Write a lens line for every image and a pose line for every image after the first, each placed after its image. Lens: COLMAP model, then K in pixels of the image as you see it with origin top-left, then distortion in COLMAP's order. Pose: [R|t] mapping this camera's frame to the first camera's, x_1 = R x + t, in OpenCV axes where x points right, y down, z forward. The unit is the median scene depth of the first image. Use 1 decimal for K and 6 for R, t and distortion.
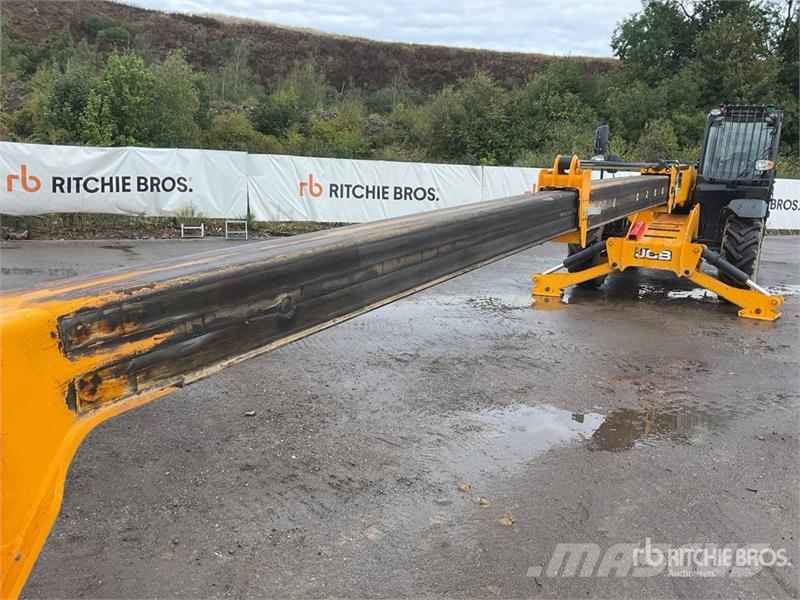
lens RADIAL K [[663.6, 0, 398.9], [0, 663.6, 303.7], [0, 0, 1]] dist [0.095796, -0.168562]
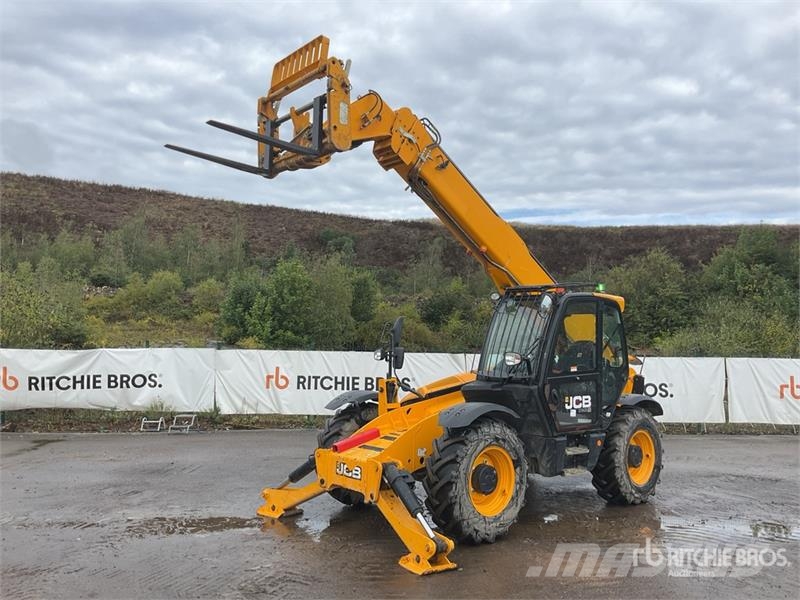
lens RADIAL K [[663.6, 0, 402.6], [0, 663.6, 302.2], [0, 0, 1]] dist [0.095796, -0.168562]
pose [[0.940084, -0.049640, -0.337311, 0.157568], [-0.042737, 0.964385, -0.261028, -0.014497], [0.338255, 0.259803, 0.904481, 0.055905]]
